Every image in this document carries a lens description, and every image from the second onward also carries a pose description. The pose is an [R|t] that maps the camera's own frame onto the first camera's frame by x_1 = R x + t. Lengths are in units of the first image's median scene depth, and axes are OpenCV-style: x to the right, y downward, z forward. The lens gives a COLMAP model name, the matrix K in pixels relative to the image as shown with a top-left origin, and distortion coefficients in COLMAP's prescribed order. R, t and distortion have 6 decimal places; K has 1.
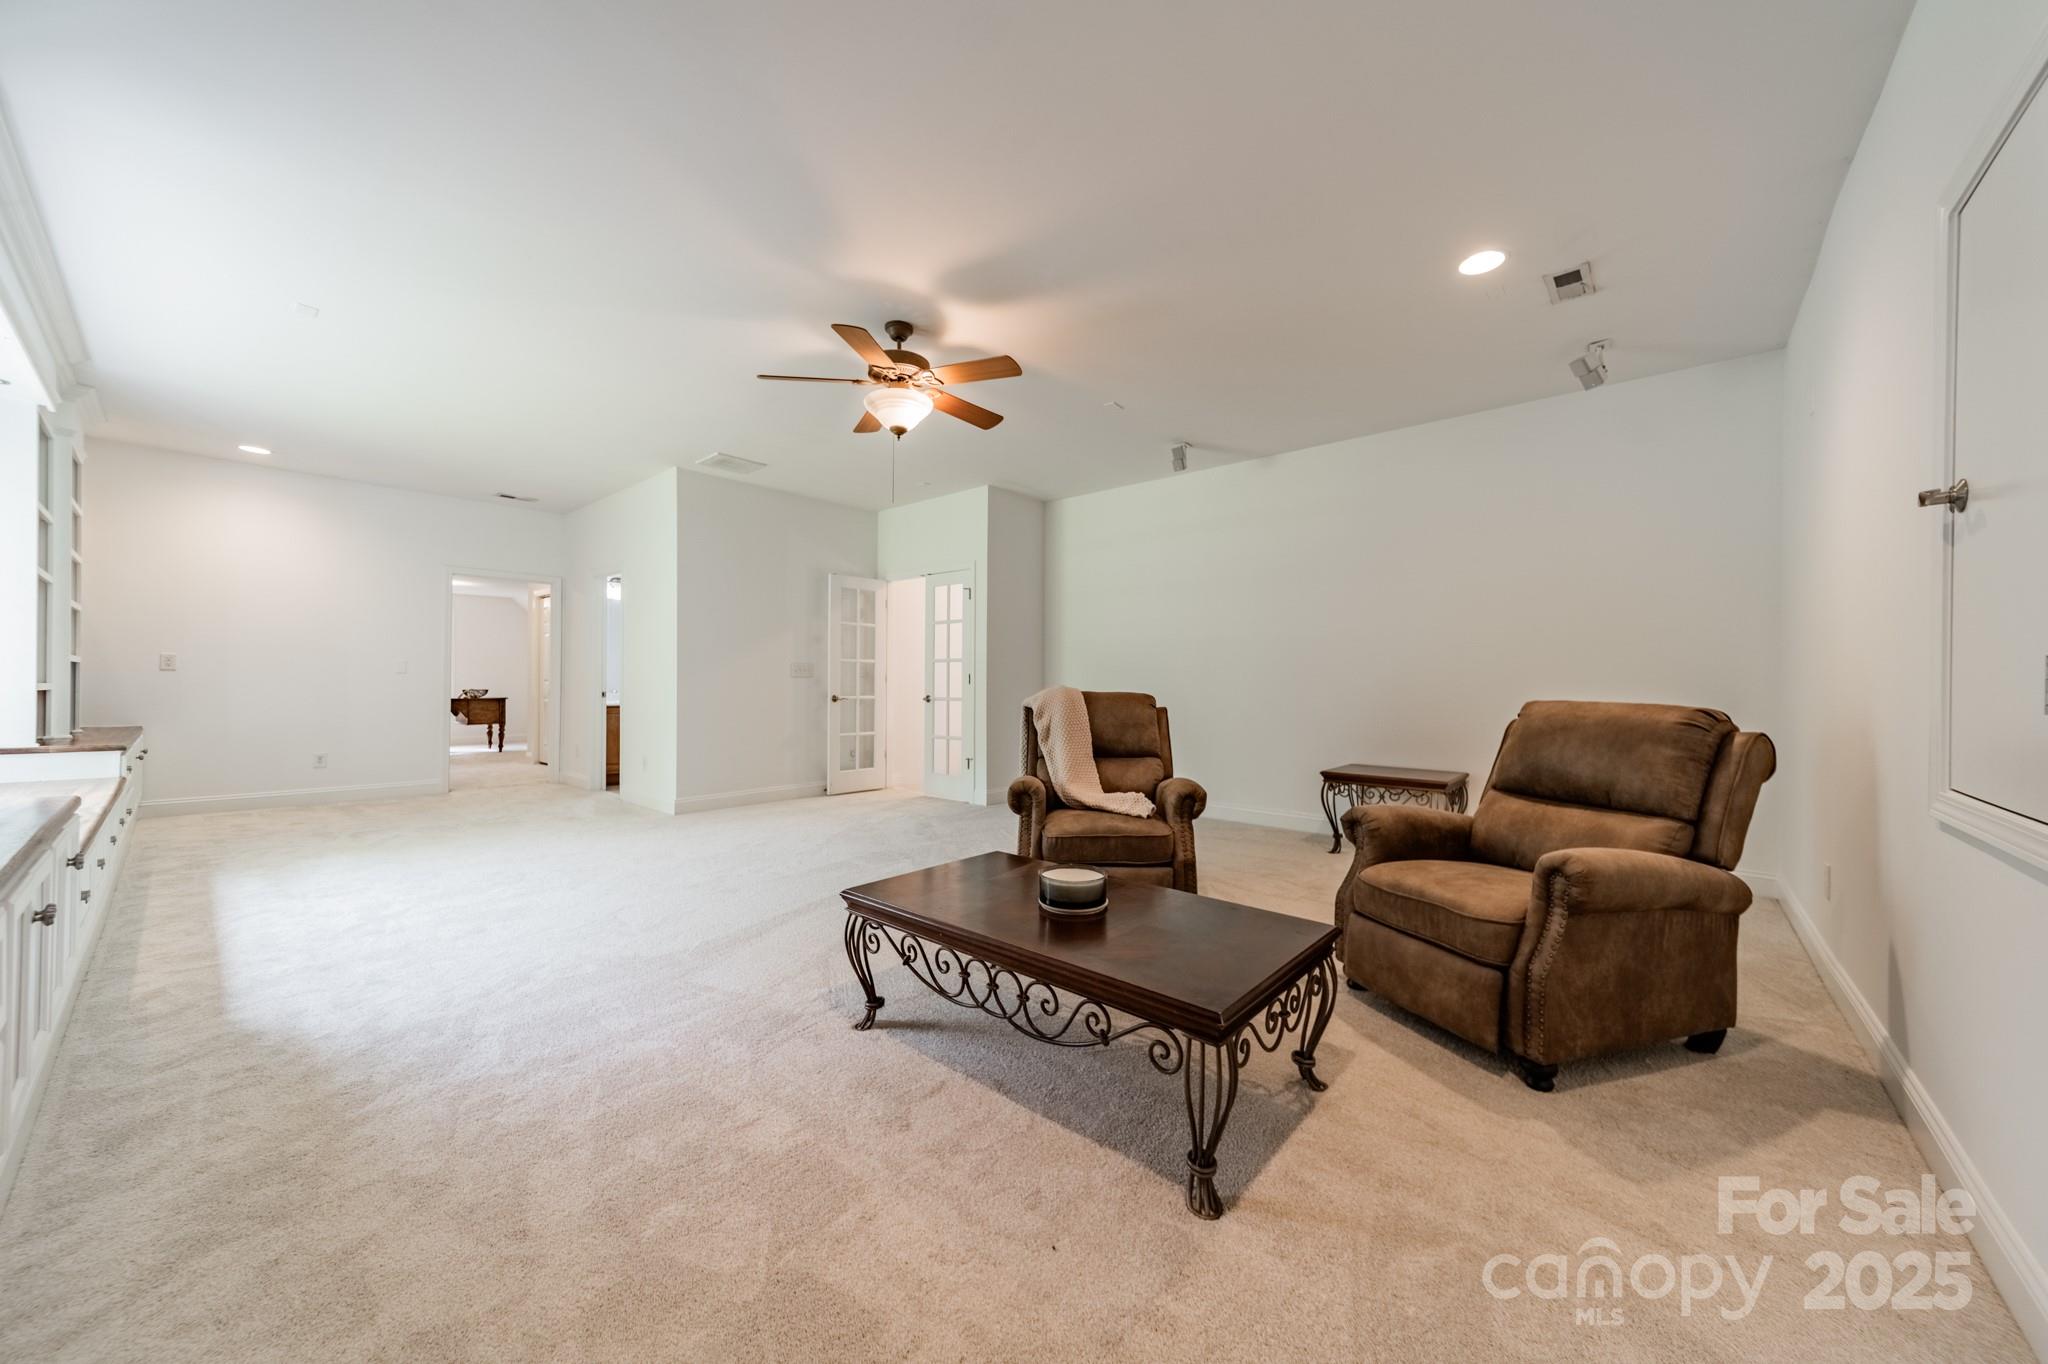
lens RADIAL K [[723.6, 0, 1027.5], [0, 723.6, 682.5], [0, 0, 1]] dist [0.008505, -0.000140]
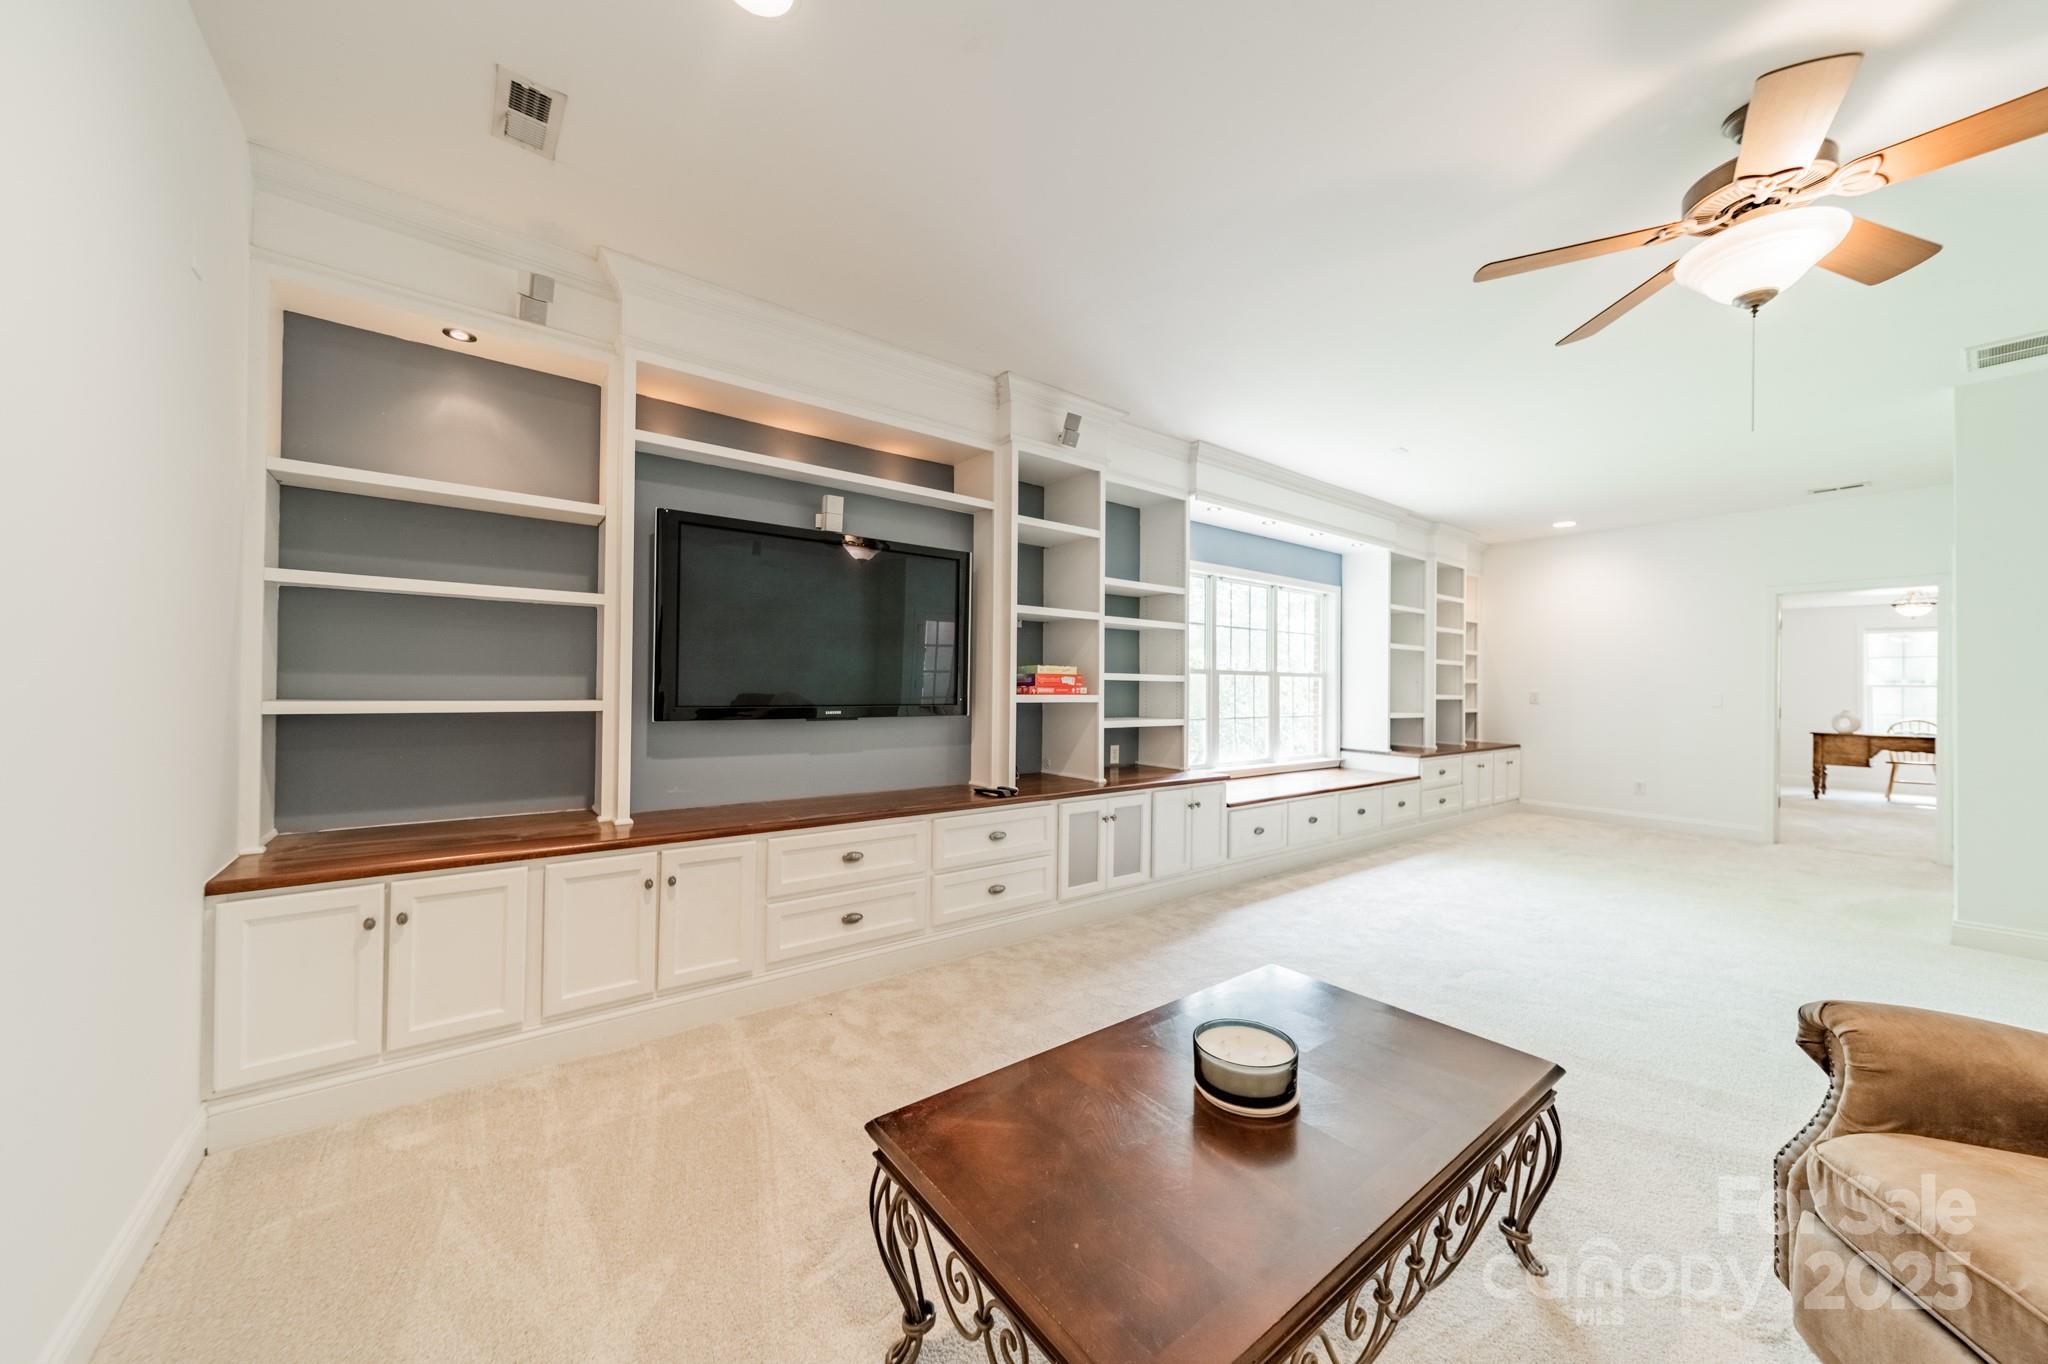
lens RADIAL K [[721.5, 0, 1030.5], [0, 721.5, 680.8], [0, 0, 1]] dist [0.007564, -0.000025]
pose [[-0.191821, -0.022914, -0.981162, 0.320469], [-0.012163, 0.999706, -0.020969, -0.022047], [0.981355, 0.007911, -0.192043, 0.387549]]
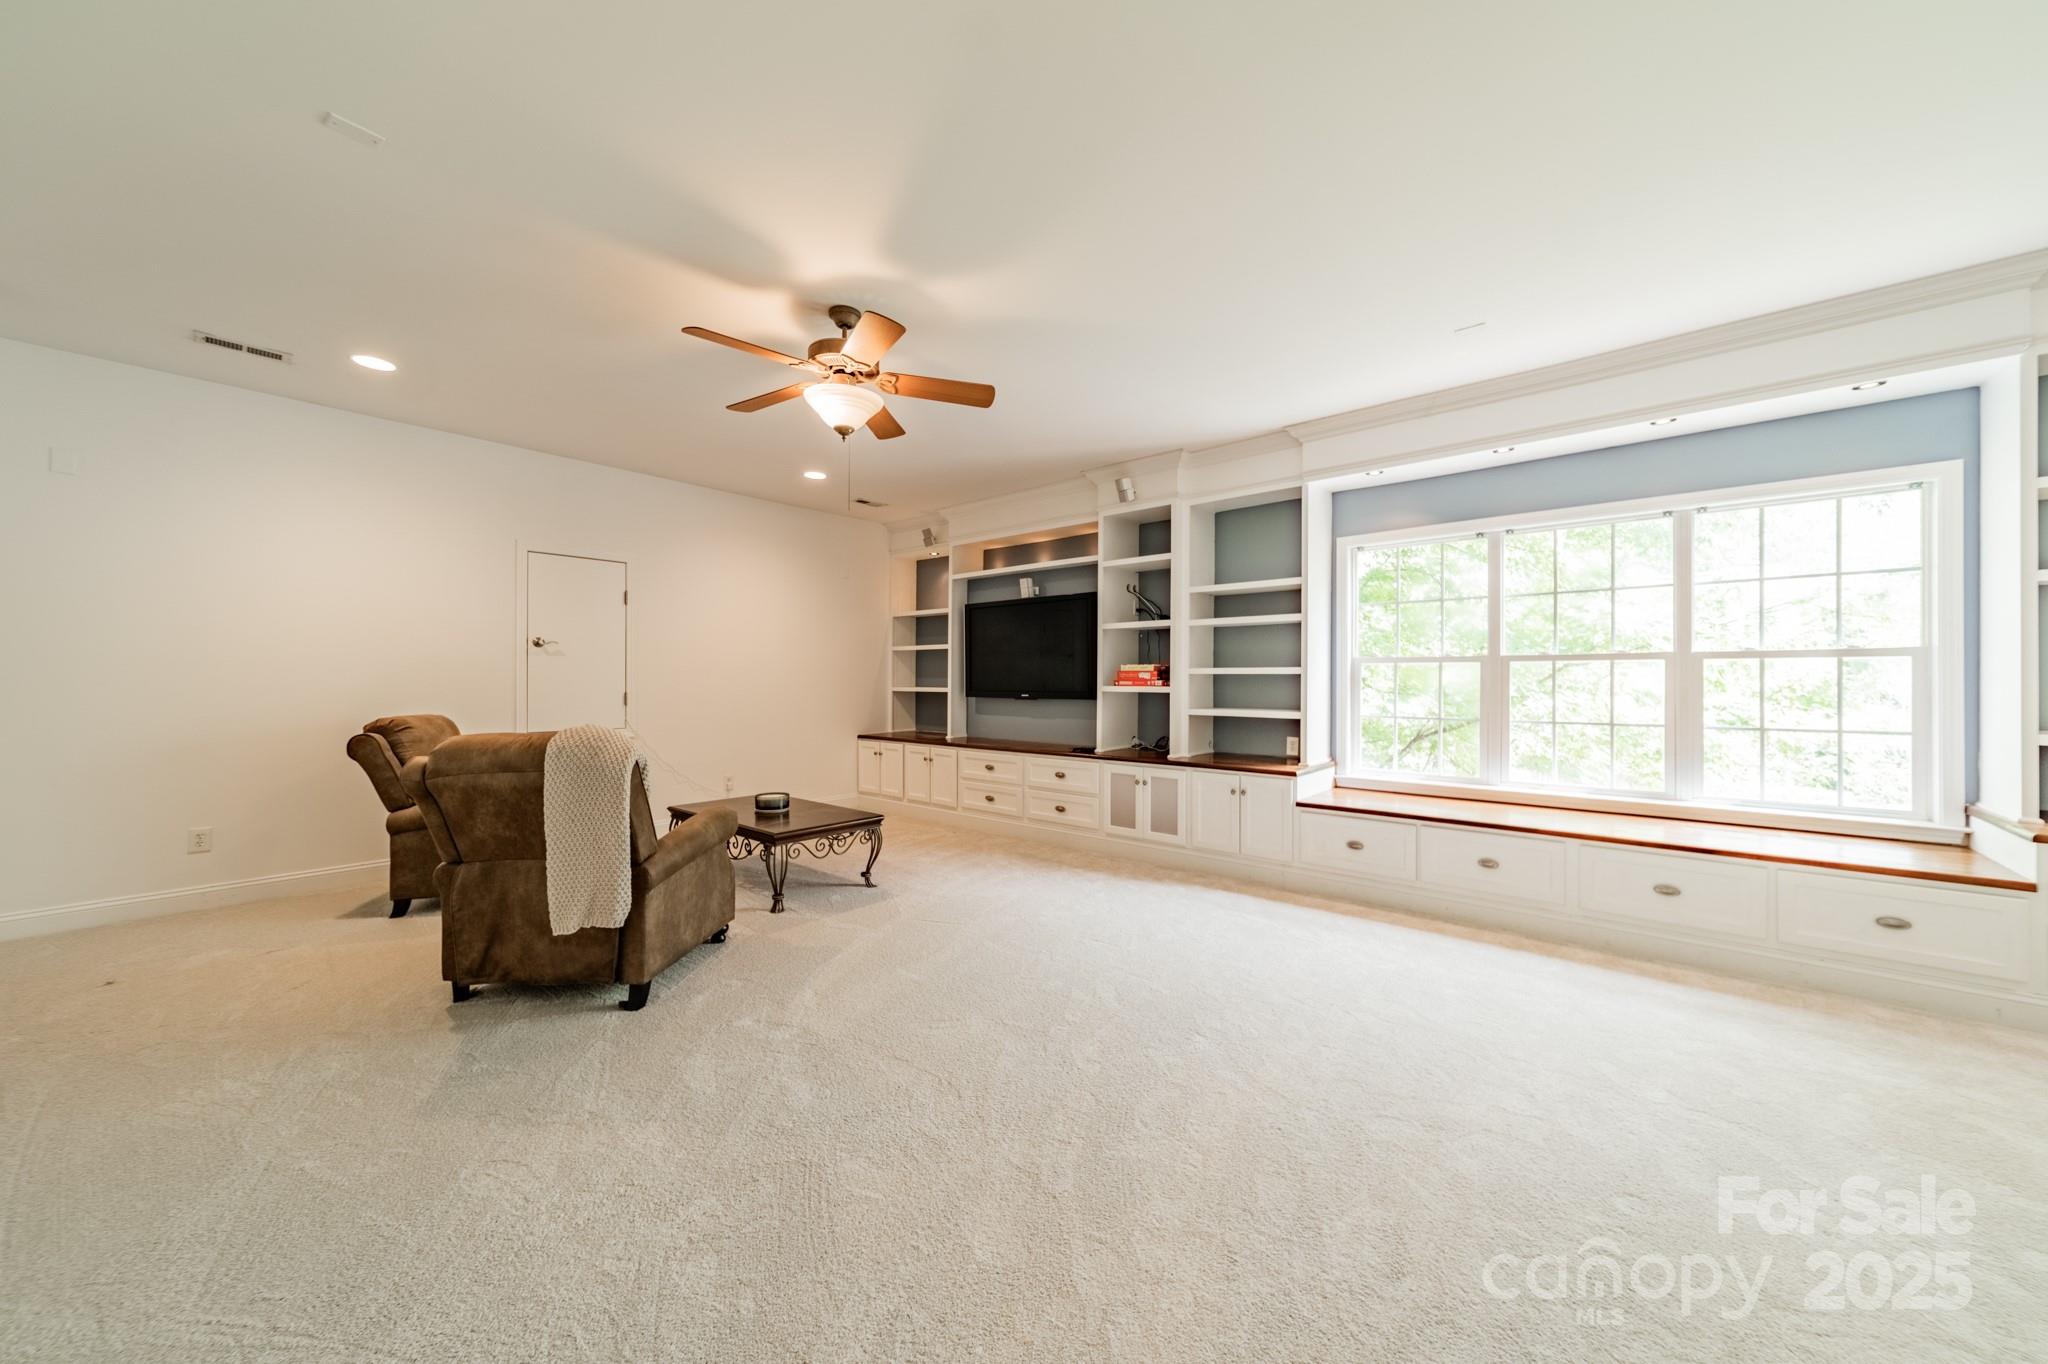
lens RADIAL K [[721.5, 0, 1030.5], [0, 721.5, 680.8], [0, 0, 1]] dist [0.007564, -0.000025]
pose [[-0.999818, -0.004612, -0.018515, -0.266376], [-0.004837, 0.999915, 0.012117, -0.043174], [0.018458, 0.012205, -0.999755, 1.282165]]
